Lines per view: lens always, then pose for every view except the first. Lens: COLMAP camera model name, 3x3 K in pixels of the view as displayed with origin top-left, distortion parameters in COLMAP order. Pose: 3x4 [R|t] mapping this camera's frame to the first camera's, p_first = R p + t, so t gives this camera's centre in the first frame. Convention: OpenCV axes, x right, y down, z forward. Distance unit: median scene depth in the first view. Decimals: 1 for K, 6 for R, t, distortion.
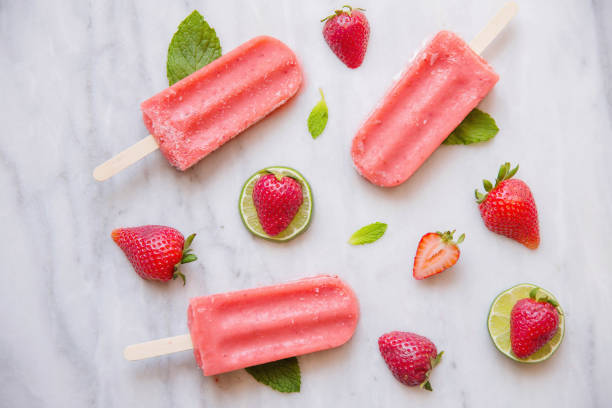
lens RADIAL K [[1243.1, 0, 303.5], [0, 1243.1, 202.0], [0, 0, 1]] dist [0.170816, 0.000000]
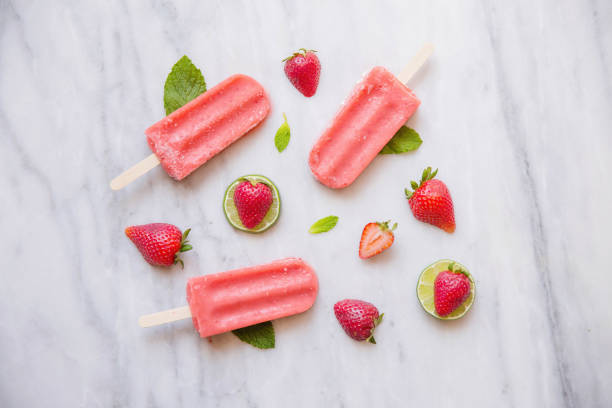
lens RADIAL K [[1243.1, 0, 312.6], [0, 1243.1, 208.9], [0, 0, 1]] dist [0.170816, 0.000000]
pose [[0.999272, -0.028701, 0.025116, 0.008316], [0.028135, 0.999348, 0.022610, -0.020833], [-0.025749, -0.021887, 0.999429, -0.294925]]
